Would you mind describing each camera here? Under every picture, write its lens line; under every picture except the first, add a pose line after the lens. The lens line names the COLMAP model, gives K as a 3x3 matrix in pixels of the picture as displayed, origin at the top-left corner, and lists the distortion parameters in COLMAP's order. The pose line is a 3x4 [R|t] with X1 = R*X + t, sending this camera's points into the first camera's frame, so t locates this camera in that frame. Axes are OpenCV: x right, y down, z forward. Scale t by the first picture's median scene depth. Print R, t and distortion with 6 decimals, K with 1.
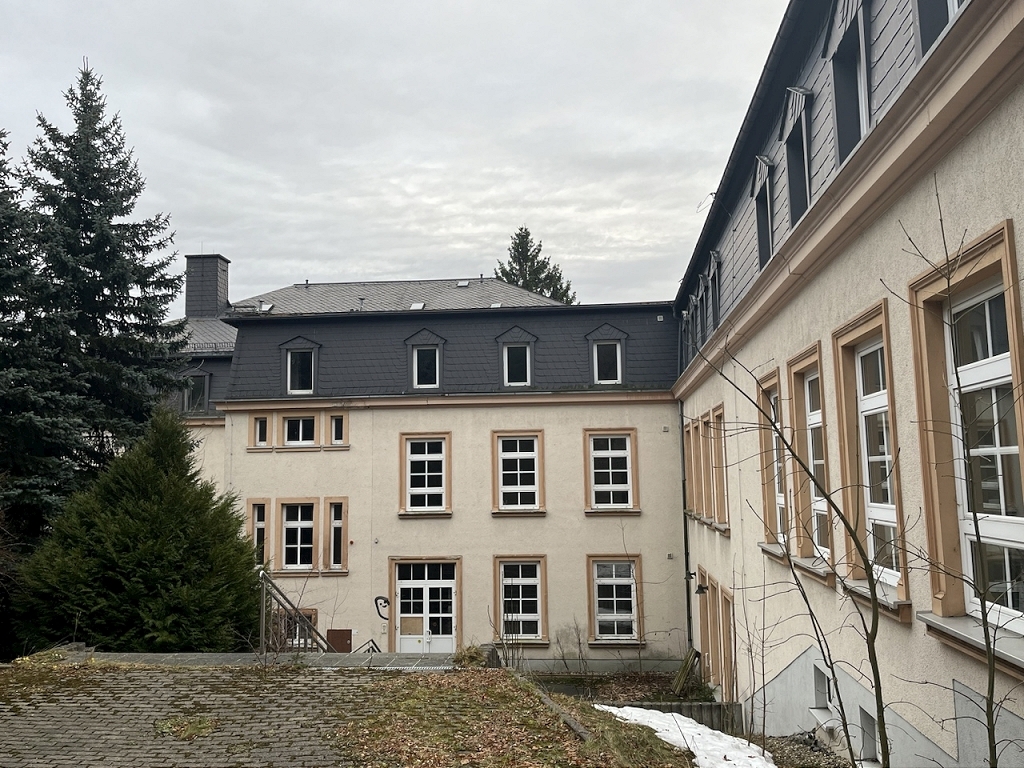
lens RADIAL K [[832.3, 0, 512.0], [0, 832.3, 384.0], [0, 0, 1]] dist [0.083721, -0.001180]
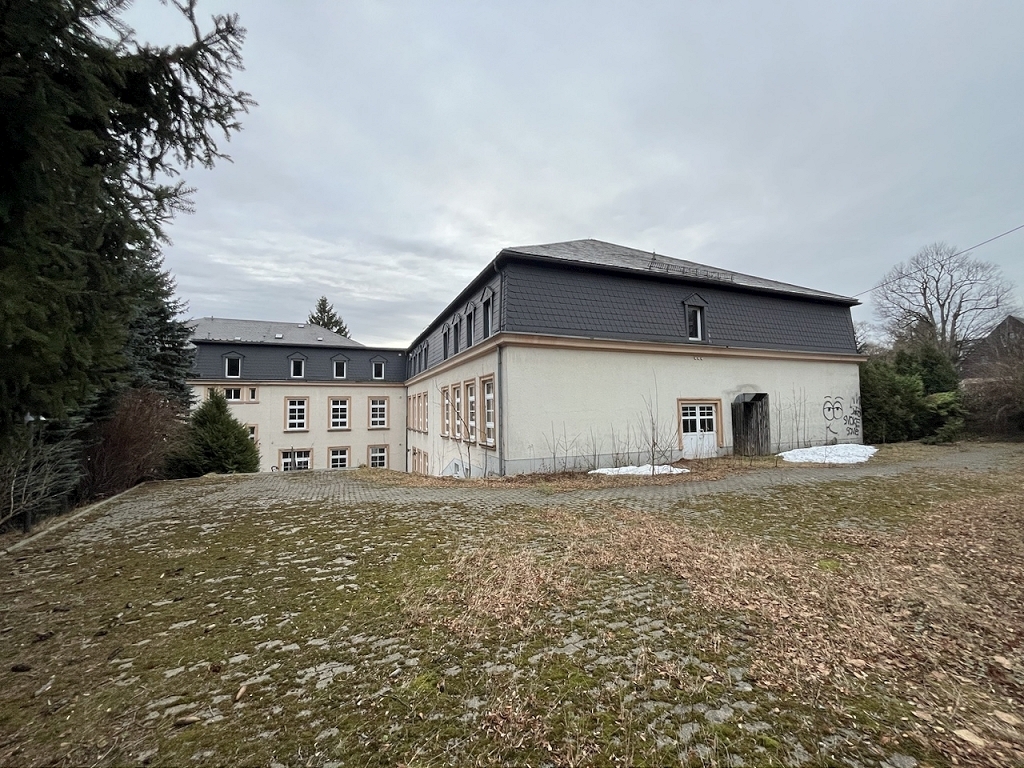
lens RADIAL K [[417.8, 0, 512.0], [0, 417.8, 384.0], [0, 0, 1]] dist [0.000308, 0.000056]
pose [[0.876043, 0.033765, 0.481050, -0.143991], [-0.052198, 0.998324, 0.024986, -0.039078], [-0.479400, -0.046999, 0.876337, -0.329817]]
